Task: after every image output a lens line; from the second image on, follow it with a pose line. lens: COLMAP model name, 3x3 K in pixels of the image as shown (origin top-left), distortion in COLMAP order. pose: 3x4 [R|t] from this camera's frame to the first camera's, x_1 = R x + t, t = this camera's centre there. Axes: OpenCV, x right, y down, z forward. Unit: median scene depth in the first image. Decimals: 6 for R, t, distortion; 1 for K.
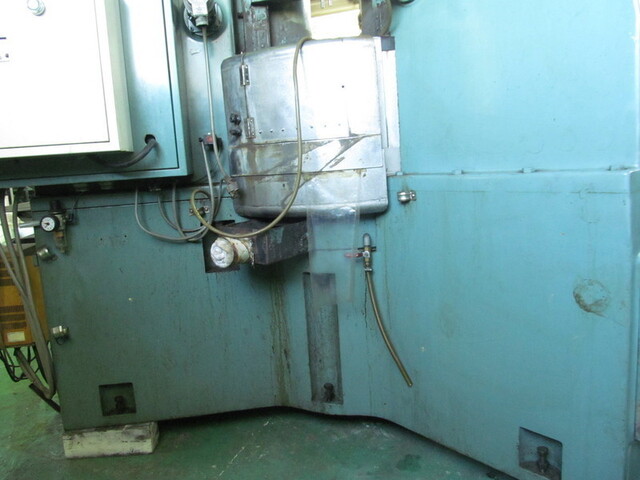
lens RADIAL K [[525.2, 0, 319.3], [0, 525.2, 243.4], [0, 0, 1]] dist [-0.071616, 0.018393]
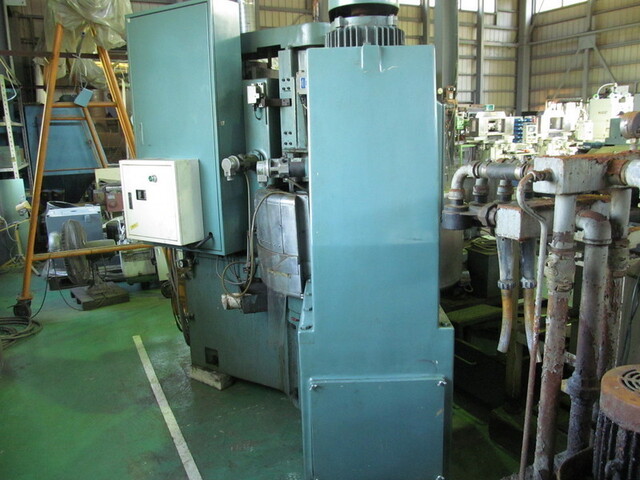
lens RADIAL K [[525.2, 0, 319.3], [0, 525.2, 243.4], [0, 0, 1]] dist [-0.071616, 0.018393]
pose [[0.749495, 0.180311, -0.636981, 1.153341], [-0.126367, 0.983468, 0.129703, -0.444871], [0.649837, -0.016718, 0.759889, -0.204712]]
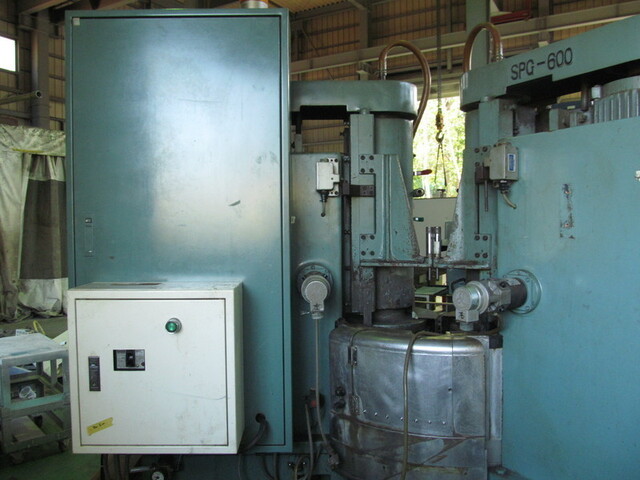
lens RADIAL K [[525.2, 0, 319.3], [0, 525.2, 243.4], [0, 0, 1]] dist [-0.071616, 0.018393]
pose [[0.991037, 0.059508, -0.119597, -0.096887], [-0.073343, 0.990675, -0.114821, -0.414746], [0.111649, 0.122564, 0.986161, -0.069592]]
